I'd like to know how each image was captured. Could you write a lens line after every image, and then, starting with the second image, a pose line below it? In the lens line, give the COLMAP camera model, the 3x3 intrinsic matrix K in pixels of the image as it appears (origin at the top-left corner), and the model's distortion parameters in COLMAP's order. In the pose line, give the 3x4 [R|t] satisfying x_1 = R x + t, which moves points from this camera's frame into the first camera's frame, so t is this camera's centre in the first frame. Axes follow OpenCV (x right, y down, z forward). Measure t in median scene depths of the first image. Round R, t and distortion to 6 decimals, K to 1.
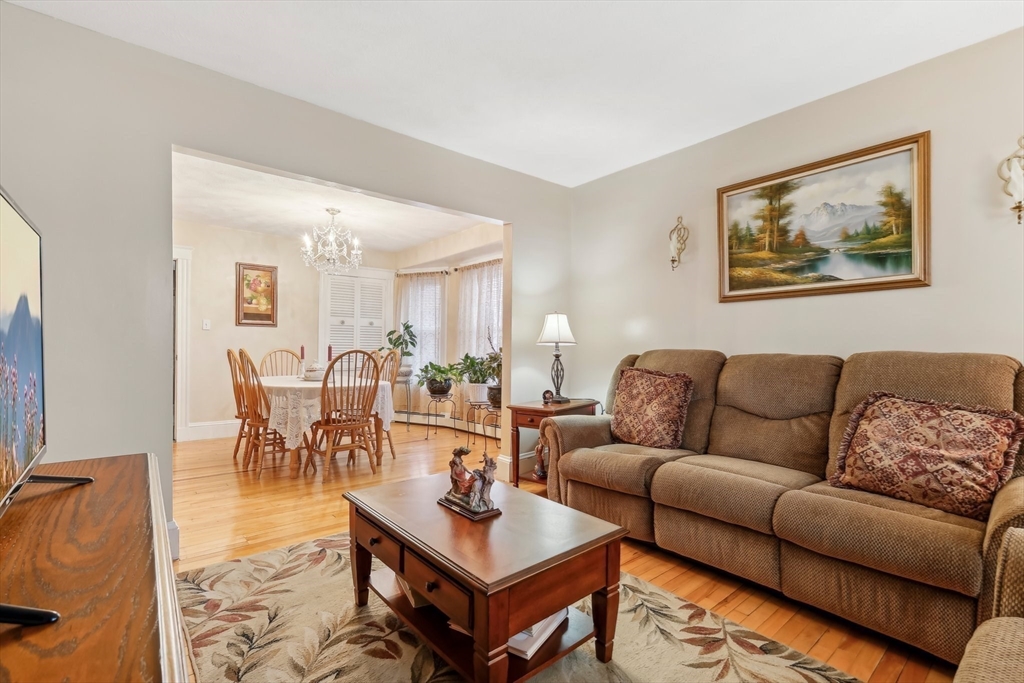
lens RADIAL K [[460.5, 0, 513.6], [0, 460.5, 342.2], [0, 0, 1]] dist [0.002718, 0.000818]
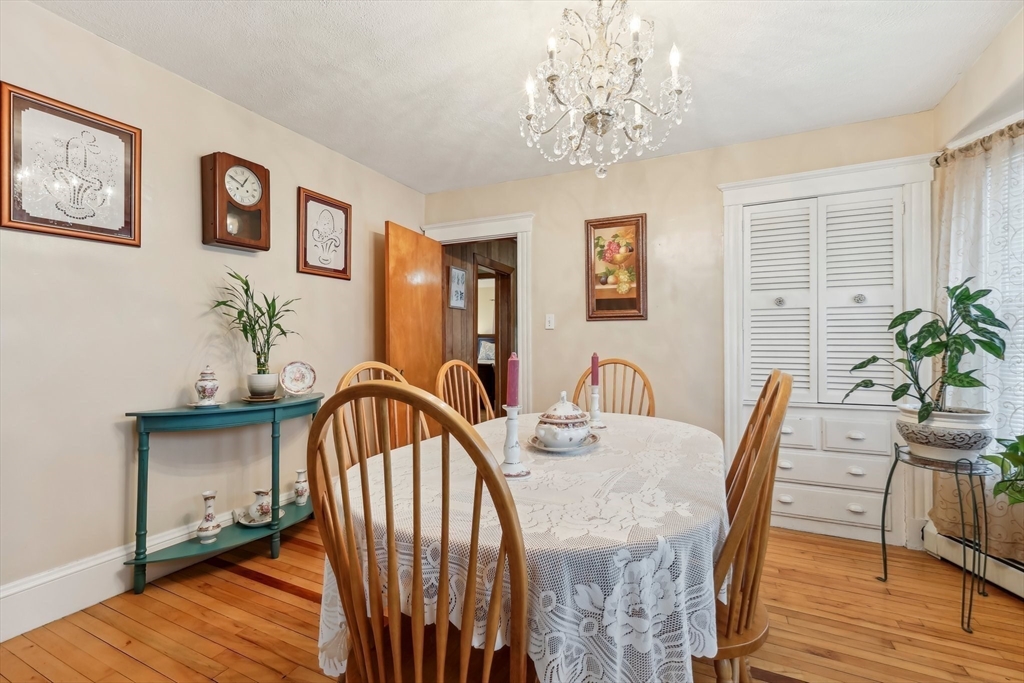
lens RADIAL K [[460.5, 0, 507.1], [0, 460.5, 339.9], [0, 0, 1]] dist [0.002718, 0.000818]
pose [[0.408154, -0.022119, -0.912645, -0.068640], [0.010571, 0.999754, -0.019503, 0.000964], [0.912852, -0.001688, 0.408287, 0.616252]]
